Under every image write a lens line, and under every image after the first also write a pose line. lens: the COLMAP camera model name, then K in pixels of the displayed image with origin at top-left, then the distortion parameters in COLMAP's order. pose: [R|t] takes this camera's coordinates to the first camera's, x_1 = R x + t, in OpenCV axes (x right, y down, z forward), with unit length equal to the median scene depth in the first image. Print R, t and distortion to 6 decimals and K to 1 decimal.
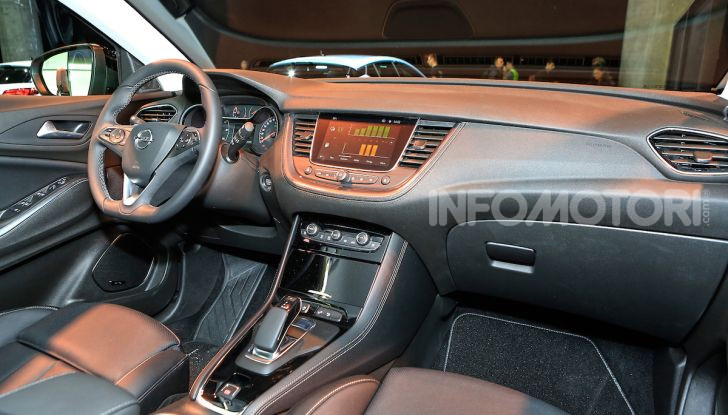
lens RADIAL K [[526.9, 0, 364.3], [0, 526.9, 210.3], [0, 0, 1]] dist [-0.036886, 0.004053]
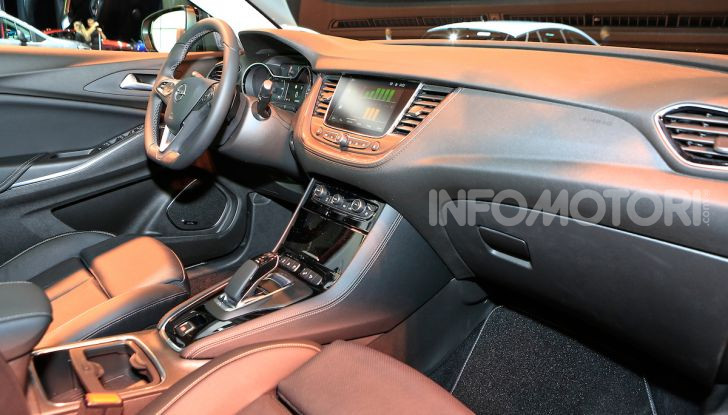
lens RADIAL K [[526.9, 0, 364.3], [0, 526.9, 203.3], [0, 0, 1]] dist [-0.036886, 0.004053]
pose [[0.928499, 0.117072, -0.352397, 0.356482], [-0.101596, 0.992882, 0.062164, -0.011937], [0.357166, -0.021917, 0.933784, 0.106991]]
